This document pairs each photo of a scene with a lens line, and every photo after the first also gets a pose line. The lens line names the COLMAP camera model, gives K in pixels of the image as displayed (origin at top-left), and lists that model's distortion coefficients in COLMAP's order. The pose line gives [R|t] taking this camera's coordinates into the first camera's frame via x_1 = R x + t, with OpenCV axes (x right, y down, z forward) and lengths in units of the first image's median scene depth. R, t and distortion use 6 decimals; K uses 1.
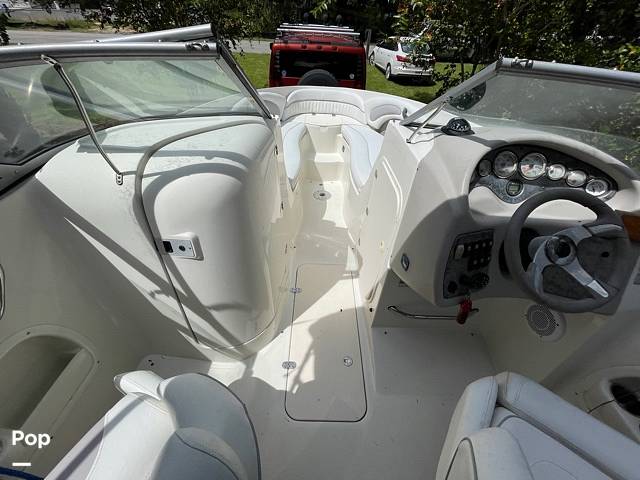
lens RADIAL K [[263.3, 0, 318.6], [0, 263.3, 237.2], [0, 0, 1]] dist [-0.003281, 0.001430]
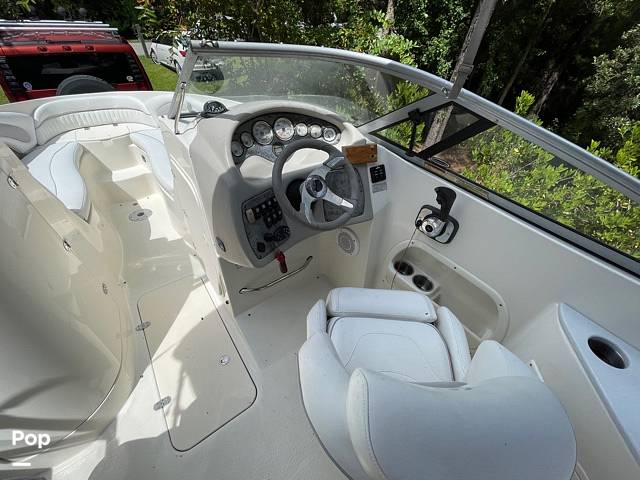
lens RADIAL K [[263.3, 0, 318.5], [0, 263.3, 236.6], [0, 0, 1]] dist [-0.003281, 0.001430]
pose [[0.805922, -0.393144, 0.442637, 0.152750], [0.386498, 0.915749, 0.109648, 0.080853], [-0.448452, 0.082710, 0.889972, -0.080567]]
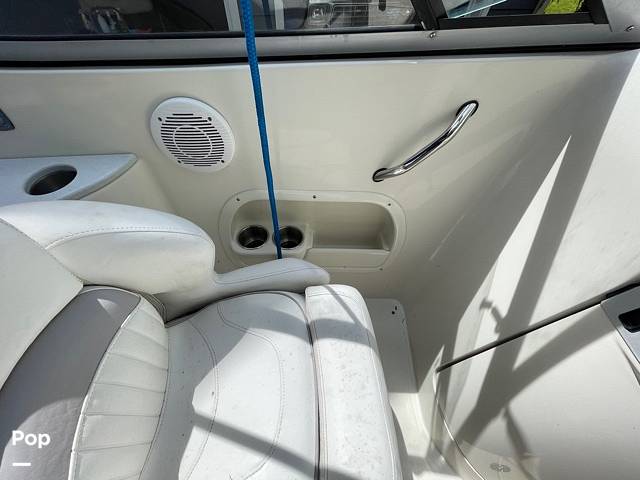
lens RADIAL K [[263.3, 0, 316.1], [0, 263.3, 239.0], [0, 0, 1]] dist [-0.003281, 0.001430]
pose [[0.068324, 0.783485, -0.617643, -0.333262], [-0.687269, 0.485727, 0.540121, 0.077385], [0.723183, 0.387583, 0.571652, 0.250927]]
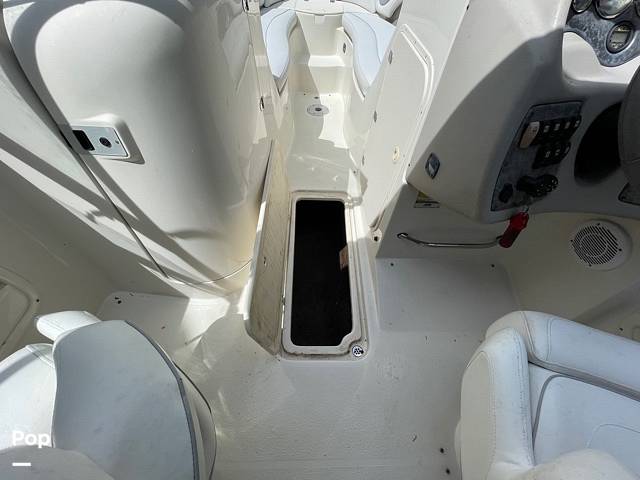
lens RADIAL K [[263.3, 0, 319.5], [0, 263.3, 236.2], [0, 0, 1]] dist [-0.003281, 0.001430]
pose [[0.999897, -0.009507, 0.010719, 0.011356], [0.006977, 0.976517, 0.215328, 0.100179], [-0.012514, -0.215231, 0.976483, 0.216007]]
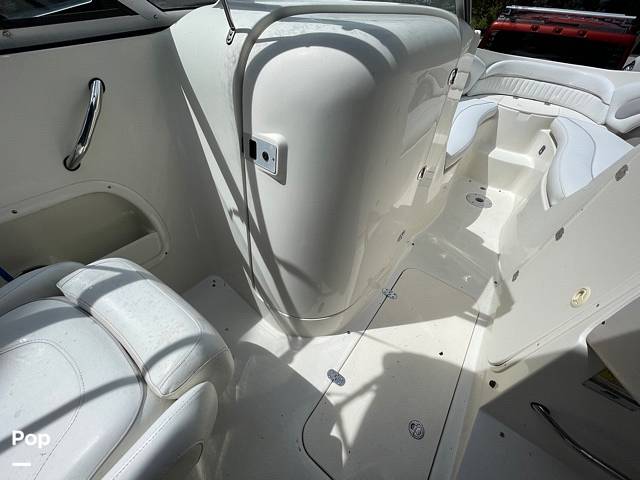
lens RADIAL K [[263.3, 0, 319.2], [0, 263.3, 235.4], [0, 0, 1]] dist [-0.003281, 0.001430]
pose [[0.813758, 0.400751, -0.420946, -0.003745], [-0.401501, 0.911287, 0.091400, 0.085478], [0.420231, 0.094632, 0.902469, 0.316678]]
